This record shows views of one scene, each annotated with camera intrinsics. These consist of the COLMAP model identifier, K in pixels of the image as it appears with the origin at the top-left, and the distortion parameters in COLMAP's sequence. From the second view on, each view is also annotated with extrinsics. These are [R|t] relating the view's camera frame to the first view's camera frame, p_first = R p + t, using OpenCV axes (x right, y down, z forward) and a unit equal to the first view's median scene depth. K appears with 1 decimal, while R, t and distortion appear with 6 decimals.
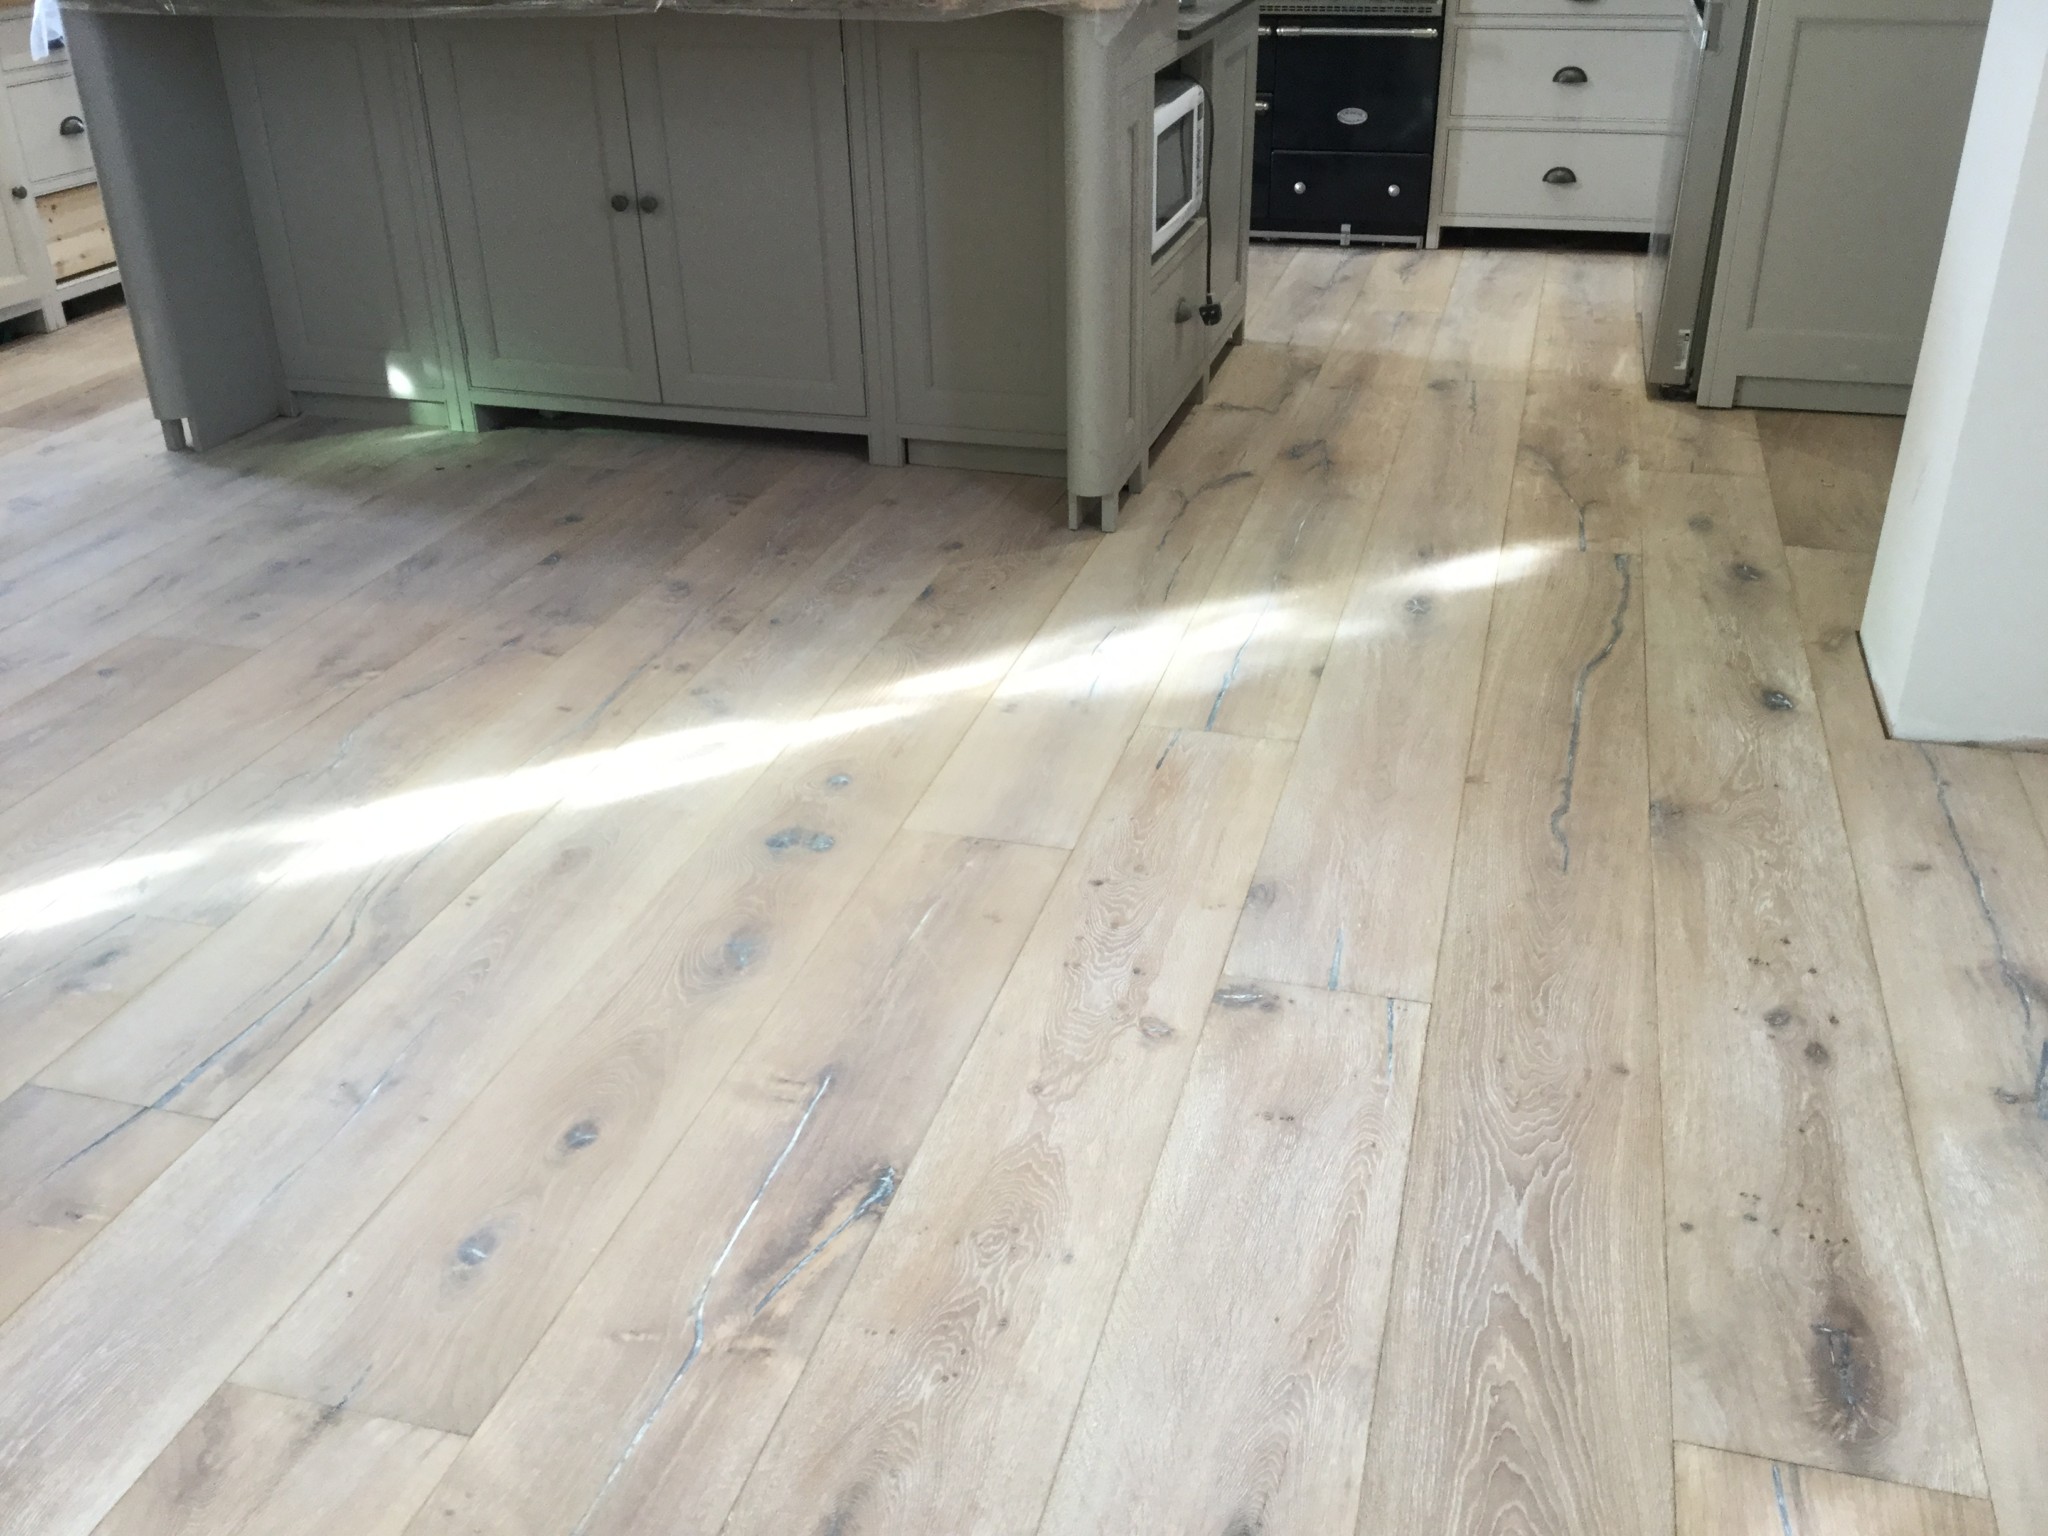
lens RADIAL K [[1855.2, 0, 1021.8], [0, 1855.2, 780.4], [0, 0, 1]] dist [0.127056, -0.250266]
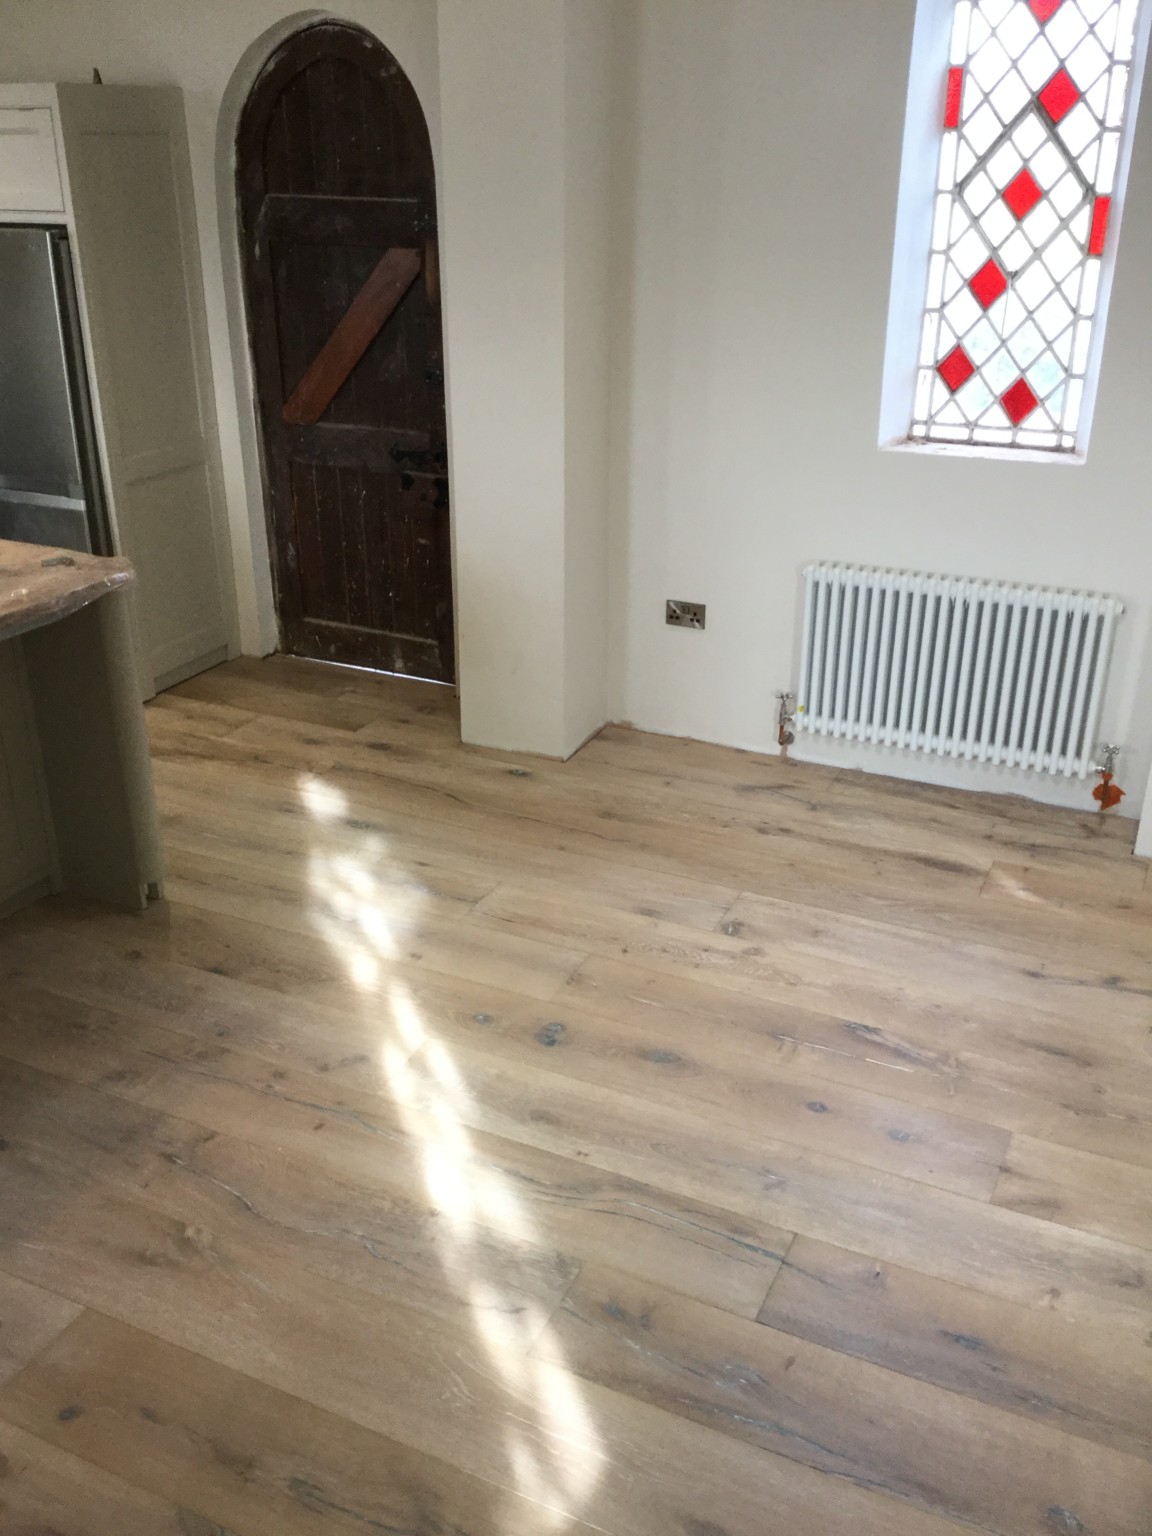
lens RADIAL K [[1391.0, 0, 575.6], [0, 1391.0, 762.0], [0, 0, 1]] dist [0.133434, -0.240823]
pose [[0.170403, -0.387574, 0.905952, -1.493360], [0.452730, 0.847408, 0.277373, -0.667484], [-0.875213, 0.362886, 0.319868, 0.572117]]
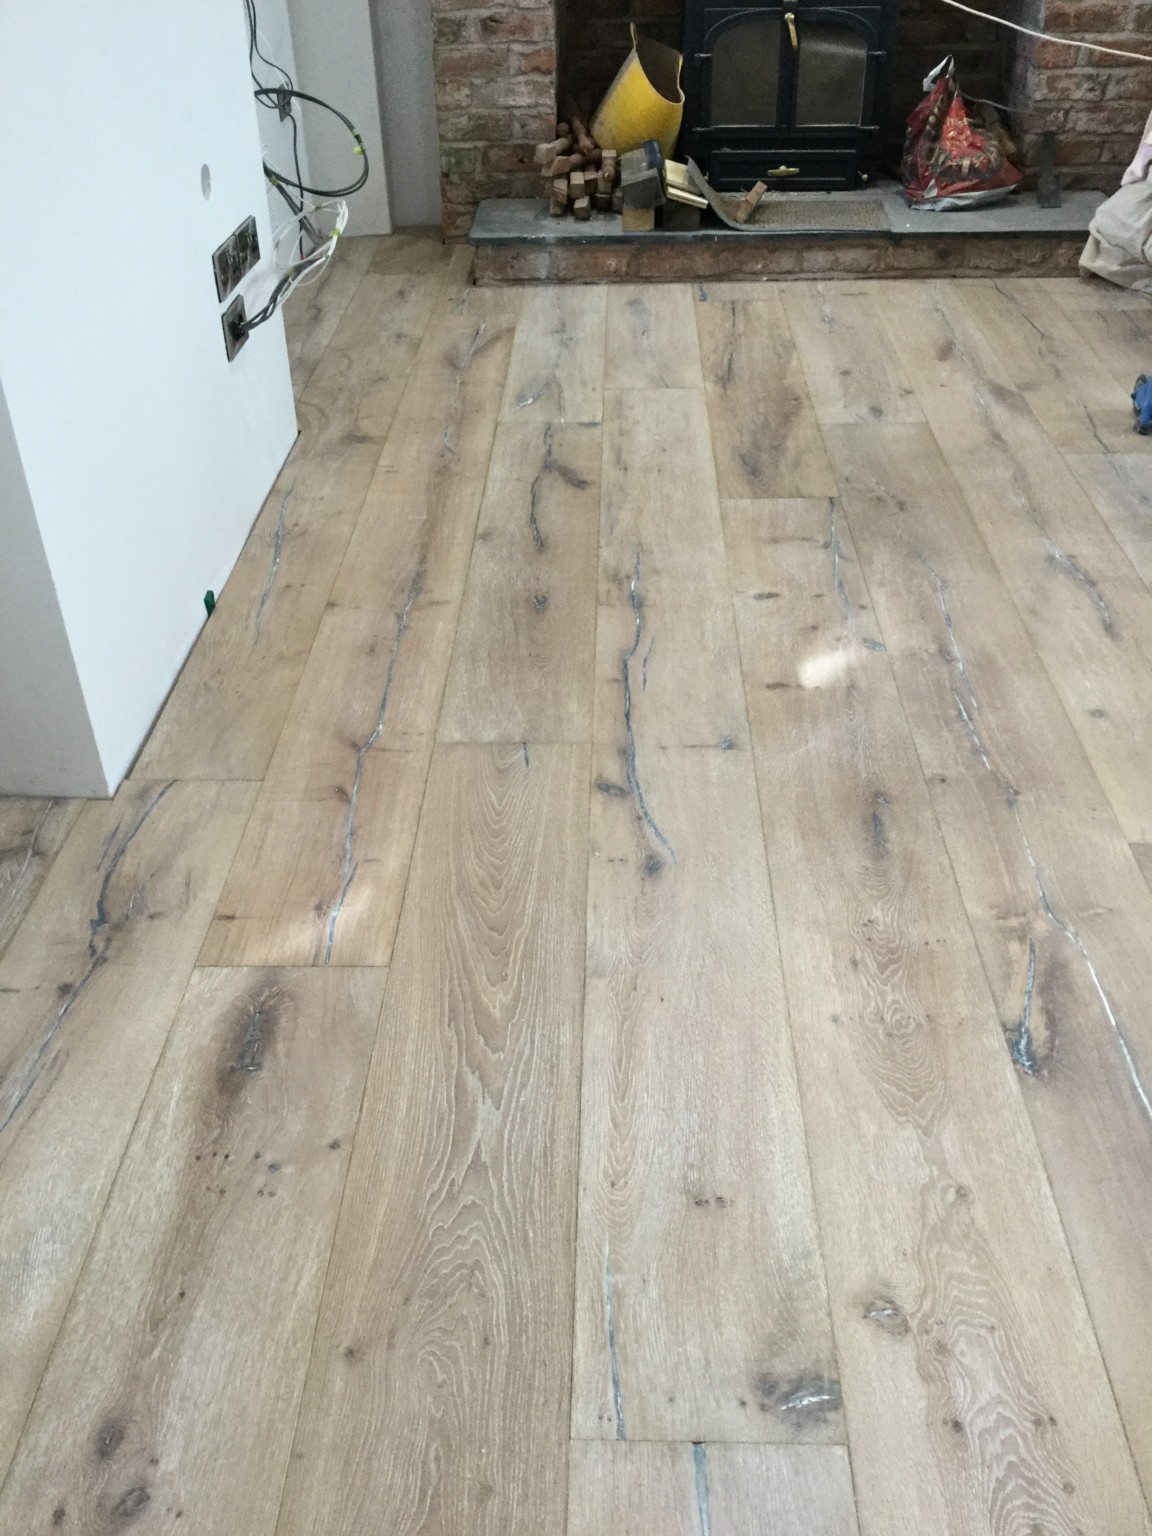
lens RADIAL K [[1391.4, 0, 576.0], [0, 1391.4, 768.0], [0, 0, 1]] dist [0.127056, -0.250266]
pose [[-0.969229, 0.169281, -0.178713, 0.288595], [-0.079012, 0.473651, 0.877161, -0.548413], [0.233134, 0.864291, -0.445701, 1.075646]]
